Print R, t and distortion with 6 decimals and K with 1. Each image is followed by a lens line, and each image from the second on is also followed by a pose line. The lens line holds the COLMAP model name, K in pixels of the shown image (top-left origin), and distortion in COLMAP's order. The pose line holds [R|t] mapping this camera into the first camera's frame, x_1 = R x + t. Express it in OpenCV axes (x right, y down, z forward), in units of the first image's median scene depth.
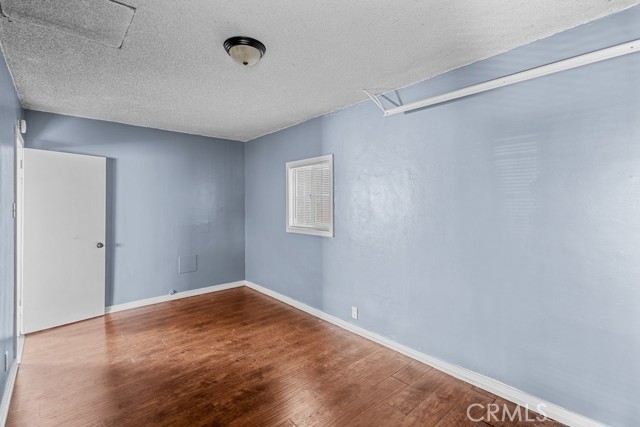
lens RADIAL K [[297.3, 0, 322.0], [0, 297.3, 207.7], [0, 0, 1]] dist [0.006003, -0.000021]
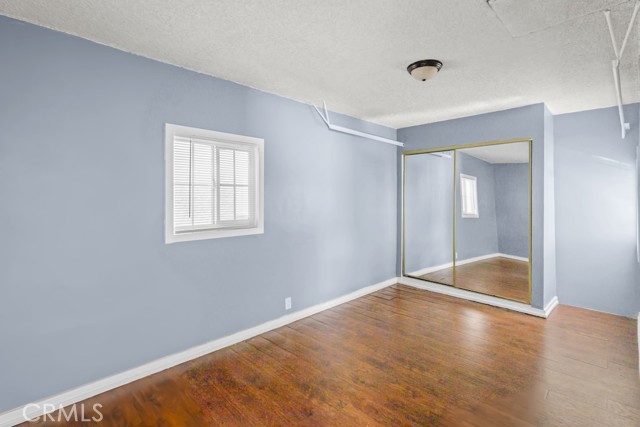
lens RADIAL K [[300.7, 0, 319.2], [0, 300.7, 193.0], [0, 0, 1]] dist [0.009909, -0.000403]
pose [[-0.044876, 0.010978, 0.998932, -0.920402], [0.014605, 0.999840, -0.010332, -0.009541], [-0.998886, 0.014126, -0.045029, 0.935738]]
